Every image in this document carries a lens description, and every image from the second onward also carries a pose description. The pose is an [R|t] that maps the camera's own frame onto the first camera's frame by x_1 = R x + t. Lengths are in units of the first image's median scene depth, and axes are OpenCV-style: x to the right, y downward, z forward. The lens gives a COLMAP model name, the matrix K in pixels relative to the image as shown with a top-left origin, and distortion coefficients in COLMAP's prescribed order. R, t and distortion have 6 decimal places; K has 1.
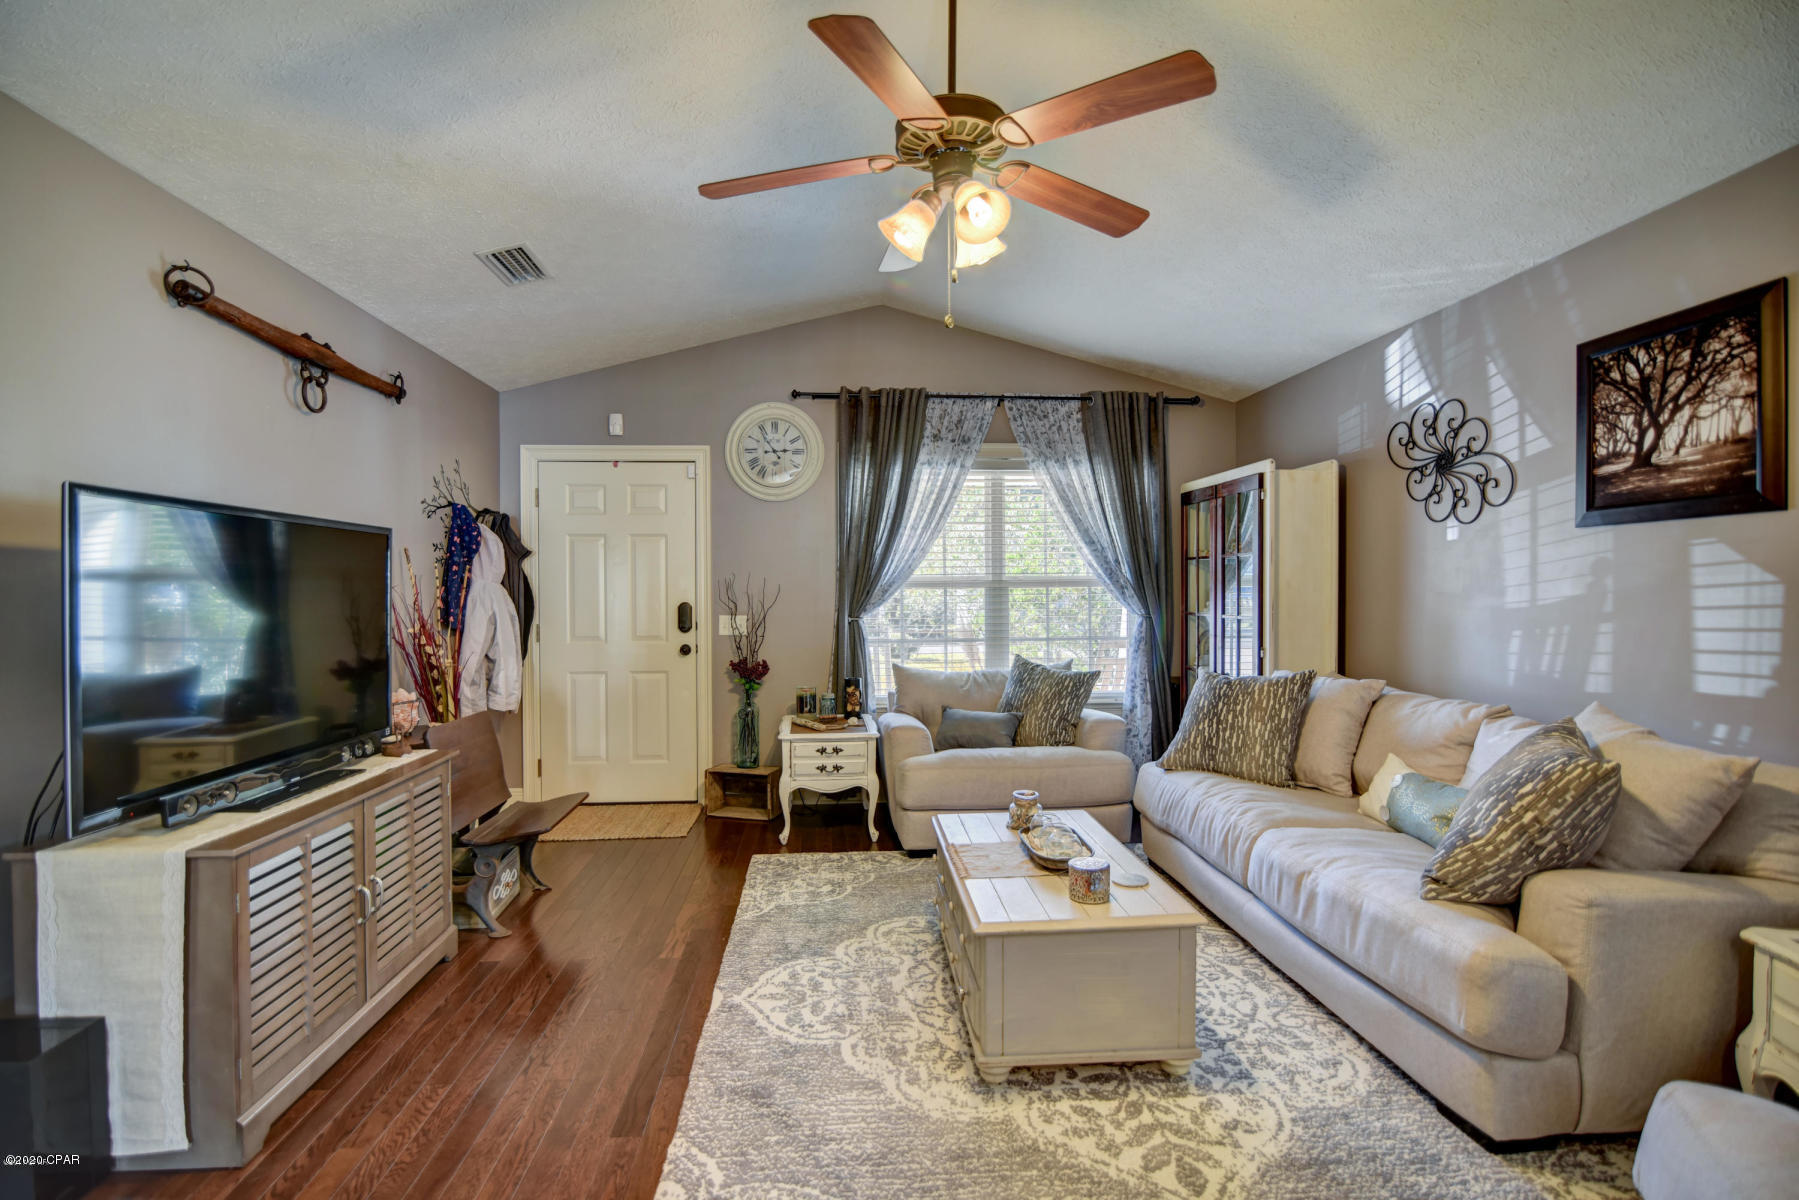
lens RADIAL K [[824.9, 0, 899.5], [0, 824.9, 600.0], [0, 0, 1]] dist [-0.017235, -0.000883]
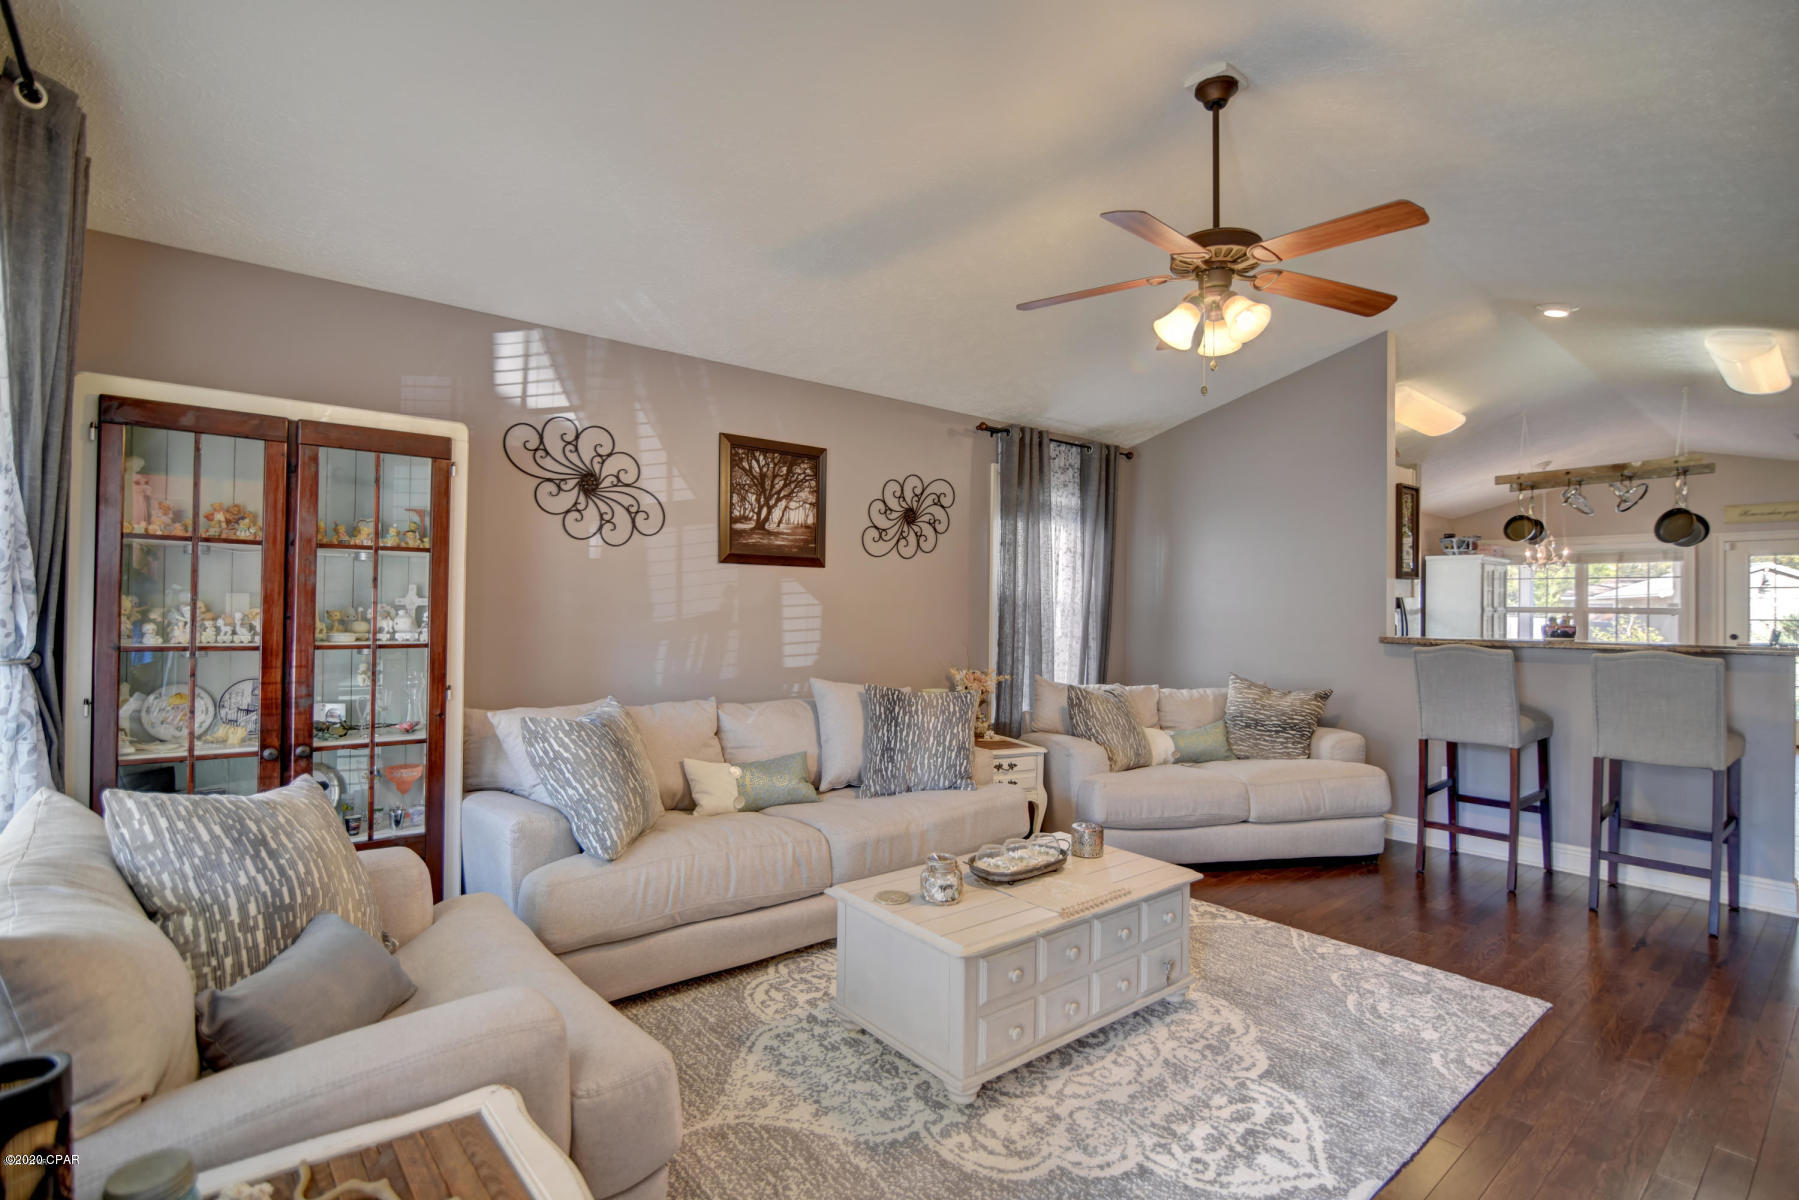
lens RADIAL K [[844.5, 0, 899.5], [0, 844.5, 600.0], [0, 0, 1]] dist [-0.002740, -0.000126]
pose [[-0.569508, 0.002283, 0.821983, -0.571840], [-0.000356, 0.999995, -0.003024, -0.022199], [-0.821986, -0.002015, -0.569505, 1.673737]]
